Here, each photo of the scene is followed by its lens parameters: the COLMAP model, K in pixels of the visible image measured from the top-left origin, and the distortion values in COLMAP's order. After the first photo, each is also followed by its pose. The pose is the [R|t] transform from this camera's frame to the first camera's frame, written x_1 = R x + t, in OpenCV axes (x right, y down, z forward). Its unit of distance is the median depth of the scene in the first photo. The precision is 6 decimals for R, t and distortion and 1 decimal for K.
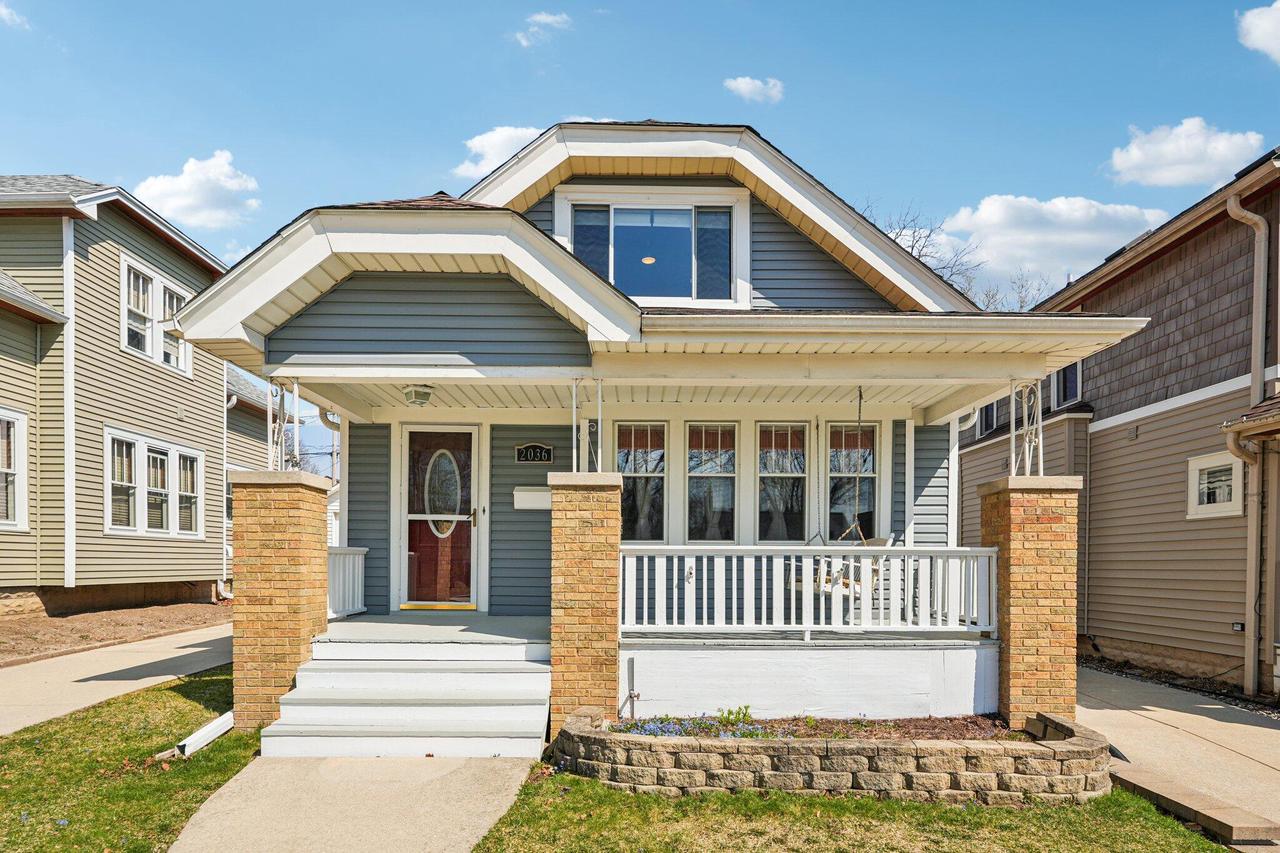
lens RADIAL K [[723.5, 0, 627.0], [0, 723.5, 578.6], [0, 0, 1]] dist [-0.011017, 0.003962]
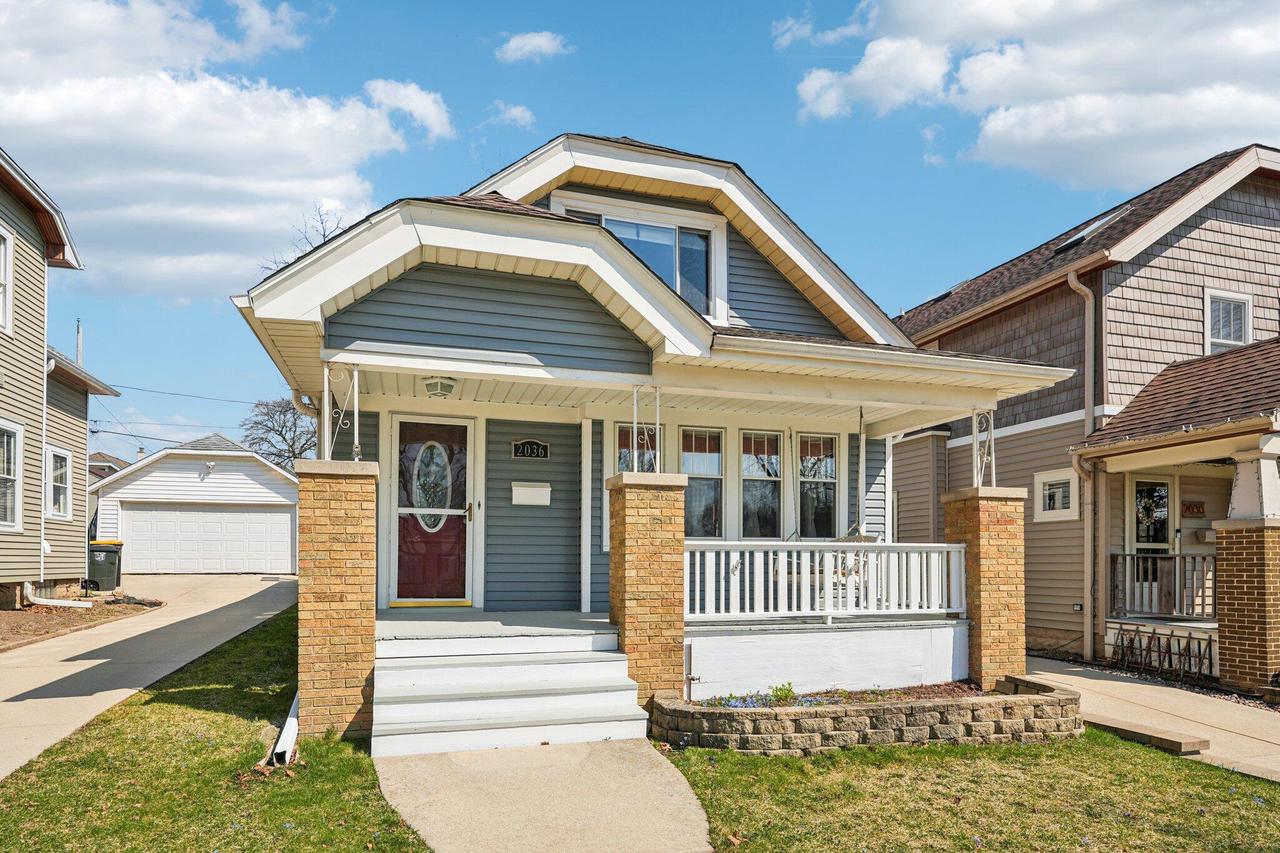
lens RADIAL K [[762.4, 0, 637.3], [0, 762.4, 557.6], [0, 0, 1]] dist [-0.004768, -0.005572]
pose [[0.954784, -0.001937, 0.297295, -0.351598], [0.009793, 0.999641, -0.024939, 0.006271], [-0.297140, 0.026723, 0.954460, -0.061549]]
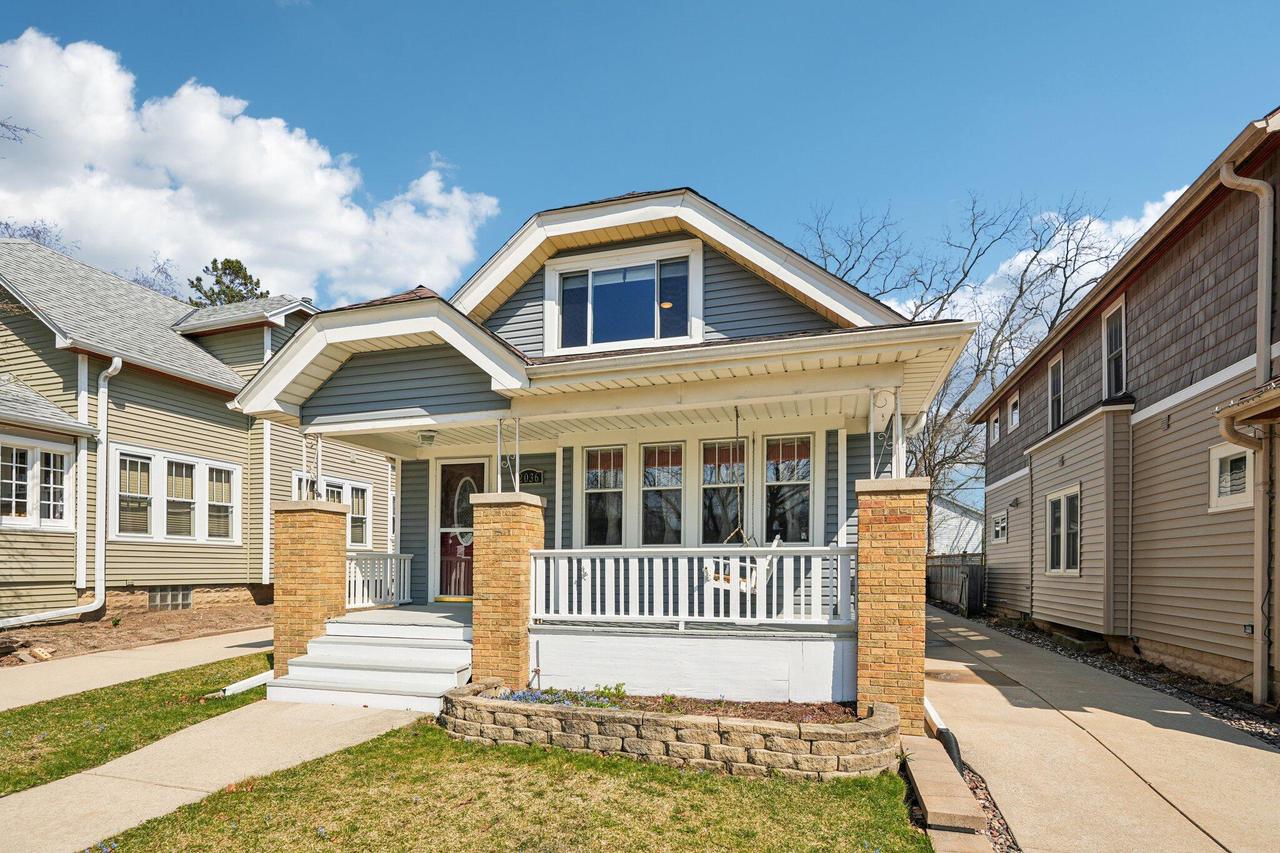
lens RADIAL K [[646.7, 0, 616.3], [0, 646.7, 567.5], [0, 0, 1]] dist [-0.014330, 0.003397]
pose [[0.954852, -0.006155, -0.297018, 0.399109], [0.000007, 0.999786, -0.020695, 0.006907], [0.297081, 0.019759, 0.954648, -0.014303]]
